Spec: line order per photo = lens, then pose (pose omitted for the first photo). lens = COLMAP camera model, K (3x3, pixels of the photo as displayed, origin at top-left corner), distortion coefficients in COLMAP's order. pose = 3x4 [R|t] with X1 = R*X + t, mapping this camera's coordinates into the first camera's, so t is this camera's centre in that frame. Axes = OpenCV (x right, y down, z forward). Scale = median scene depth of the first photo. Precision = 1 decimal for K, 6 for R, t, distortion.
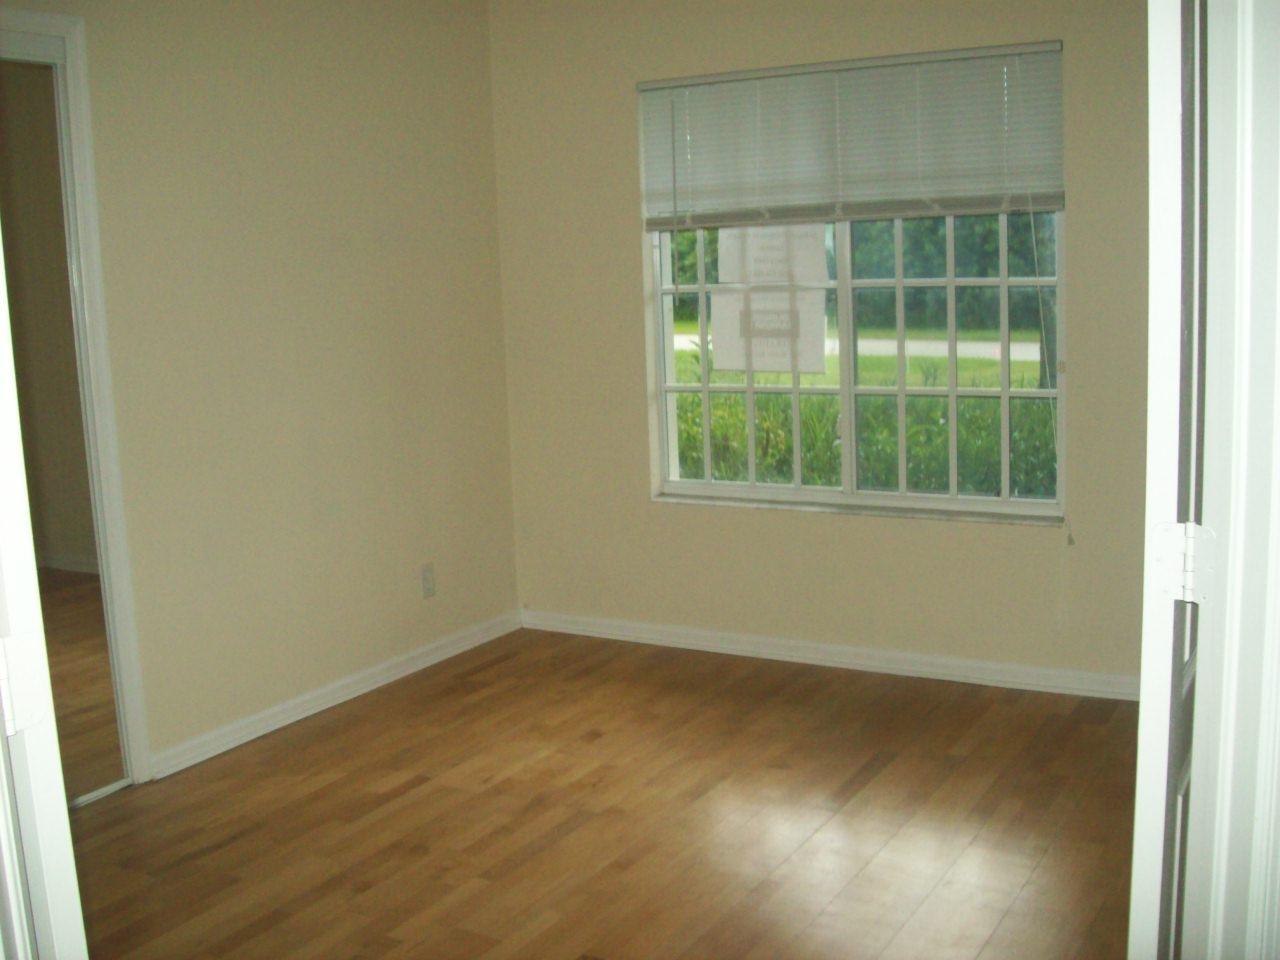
lens RADIAL K [[1354.4, 0, 640.0], [0, 1354.4, 480.0], [0, 0, 1]] dist [-0.112870, -0.002564]
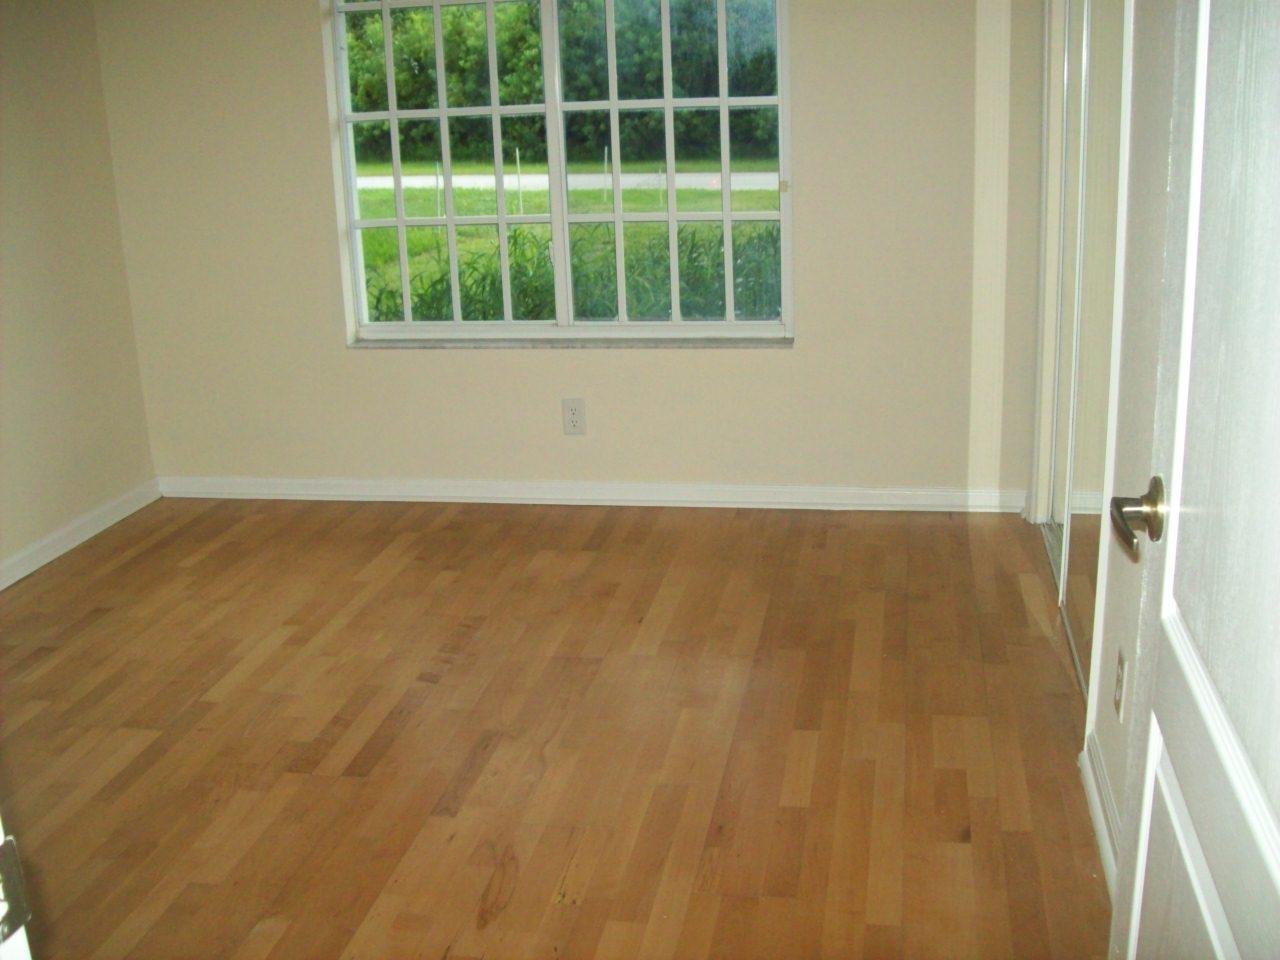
lens RADIAL K [[1353.3, 0, 640.0], [0, 1353.3, 480.0], [0, 0, 1]] dist [-0.215291, 0.000390]
pose [[0.937969, -0.094973, 0.333458, -0.117920], [0.053260, 0.989805, 0.132096, -0.005292], [-0.342604, -0.106142, 0.933465, 0.065304]]
